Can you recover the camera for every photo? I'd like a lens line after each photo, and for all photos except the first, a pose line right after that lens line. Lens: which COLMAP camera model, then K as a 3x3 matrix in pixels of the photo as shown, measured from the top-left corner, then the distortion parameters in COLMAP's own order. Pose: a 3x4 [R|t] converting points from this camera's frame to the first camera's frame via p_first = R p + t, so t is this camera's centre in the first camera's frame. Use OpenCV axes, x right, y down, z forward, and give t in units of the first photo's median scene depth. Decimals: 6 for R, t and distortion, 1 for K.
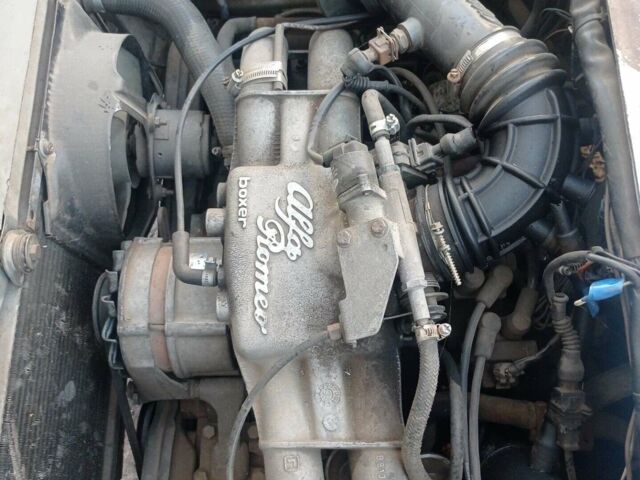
lens RADIAL K [[639.9, 0, 314.4], [0, 639.9, 240.2], [0, 0, 1]] dist [0.020694, 0.000000]
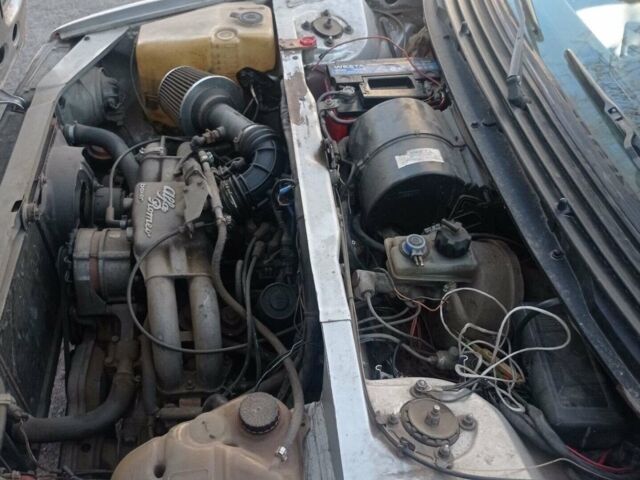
lens RADIAL K [[639.9, 0, 322.4], [0, 639.9, 241.5], [0, 0, 1]] dist [0.020694, 0.000000]
pose [[0.986654, -0.001265, 0.162823, 0.140221], [0.073355, 0.896200, -0.437544, 1.107269], [-0.145368, 0.443648, 0.884333, -0.954128]]
